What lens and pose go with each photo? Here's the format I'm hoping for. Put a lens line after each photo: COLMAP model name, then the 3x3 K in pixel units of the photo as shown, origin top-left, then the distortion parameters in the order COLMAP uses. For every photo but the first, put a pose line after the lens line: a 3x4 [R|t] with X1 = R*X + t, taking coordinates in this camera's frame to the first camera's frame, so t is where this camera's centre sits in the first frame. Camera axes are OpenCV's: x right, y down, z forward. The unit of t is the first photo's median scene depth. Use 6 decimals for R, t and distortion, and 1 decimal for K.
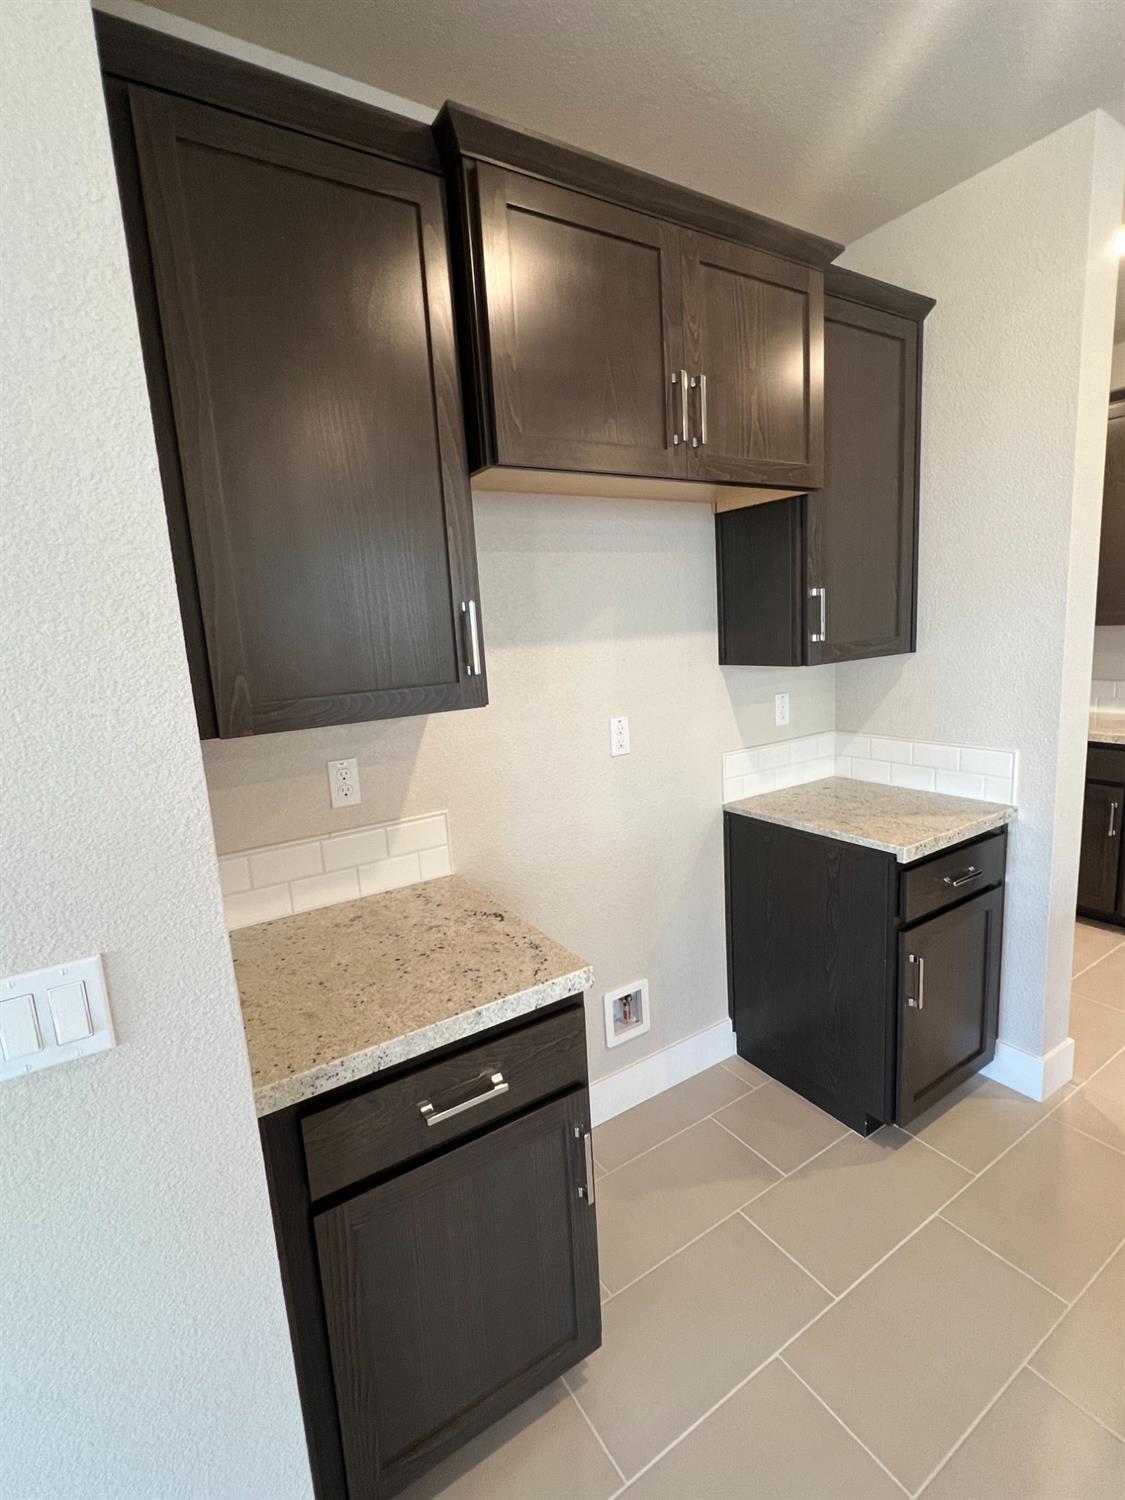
lens RADIAL K [[699.0, 0, 562.4], [0, 699.0, 746.9], [0, 0, 1]] dist [-0.004823, -0.000808]
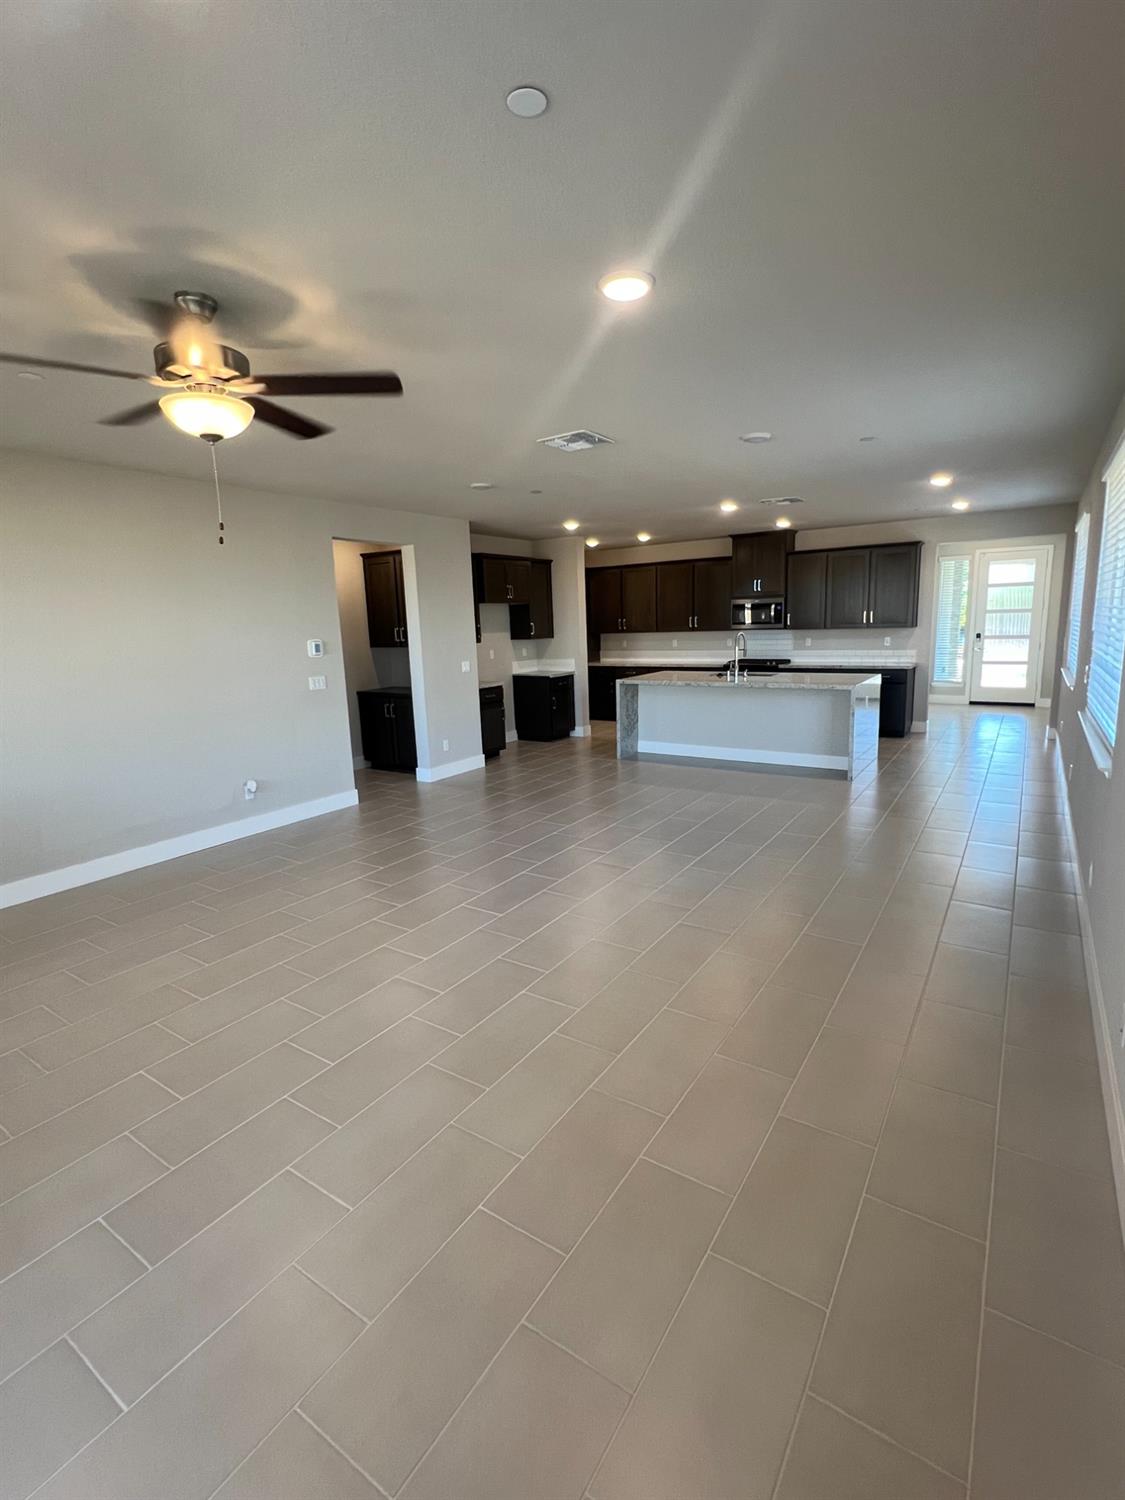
lens RADIAL K [[699.0, 0, 557.4], [0, 699.0, 750.8], [0, 0, 1]] dist [-0.004823, -0.000808]
pose [[0.911925, -0.048164, 0.407520, -1.255273], [0.047062, 0.998811, 0.012734, 0.504311], [-0.407649, 0.007567, 0.913107, -2.925007]]
